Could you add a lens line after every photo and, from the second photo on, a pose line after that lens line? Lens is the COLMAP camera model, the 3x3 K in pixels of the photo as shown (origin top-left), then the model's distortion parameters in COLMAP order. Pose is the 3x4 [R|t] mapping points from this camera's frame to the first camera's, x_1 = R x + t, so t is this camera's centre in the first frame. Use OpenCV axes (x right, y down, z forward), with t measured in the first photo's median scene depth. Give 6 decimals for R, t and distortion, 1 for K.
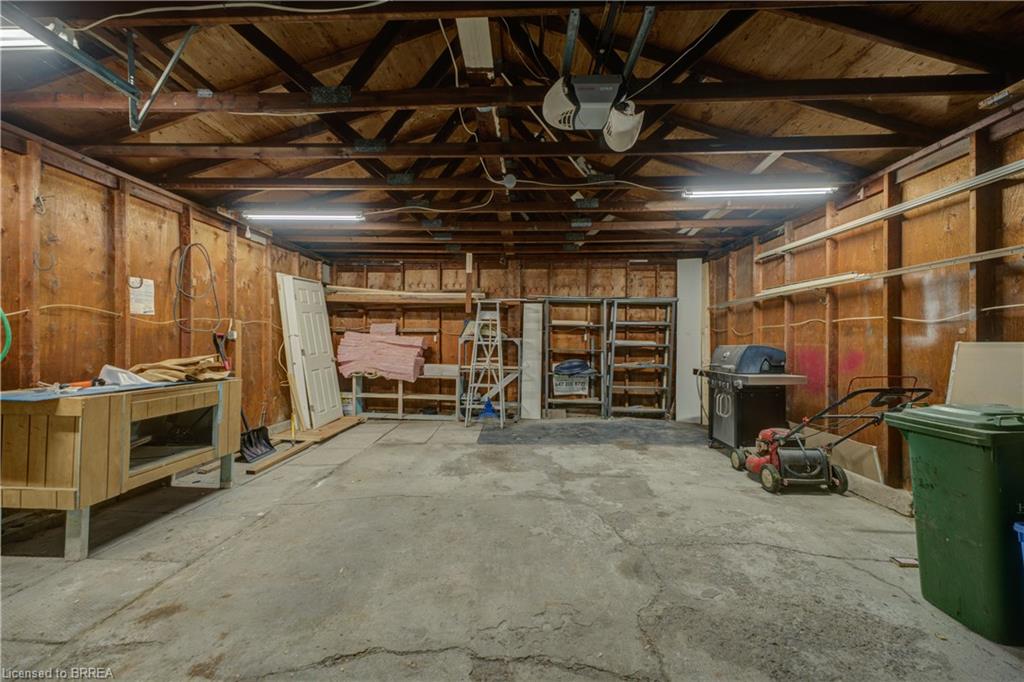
lens RADIAL K [[408.2, 0, 512.0], [0, 408.2, 341.0], [0, 0, 1]] dist [0.001181, -0.000270]
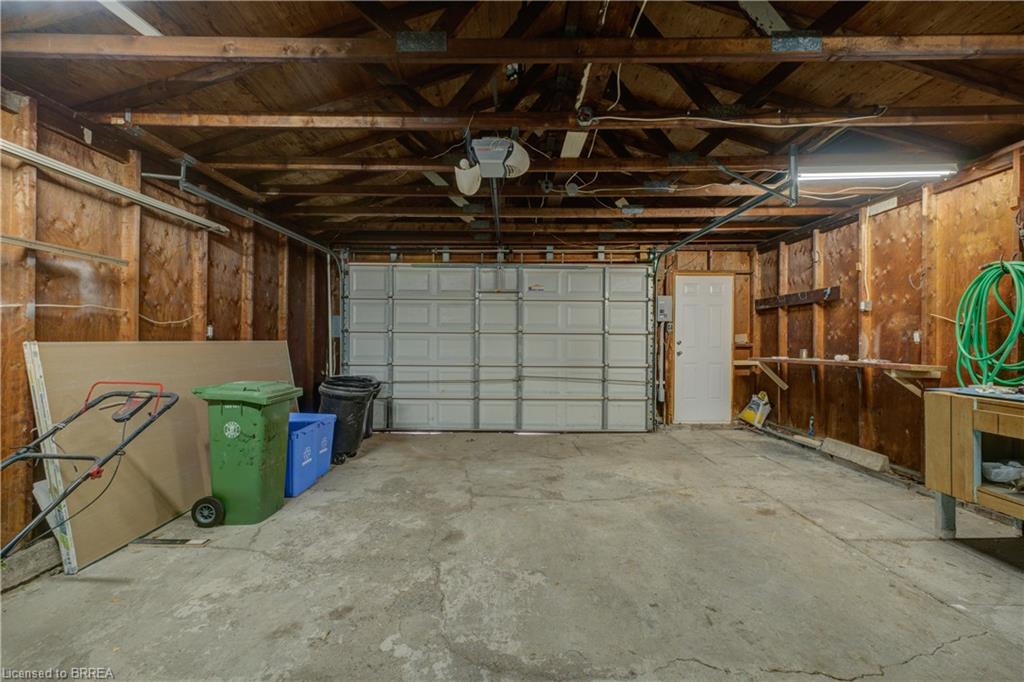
lens RADIAL K [[408.2, 0, 512.0], [0, 408.2, 341.0], [0, 0, 1]] dist [0.001181, -0.000270]
pose [[-0.999387, -0.001867, -0.034950, 0.151353], [-0.001760, 0.999994, -0.003091, 0.002167], [0.034956, -0.003028, -0.999384, 1.983543]]
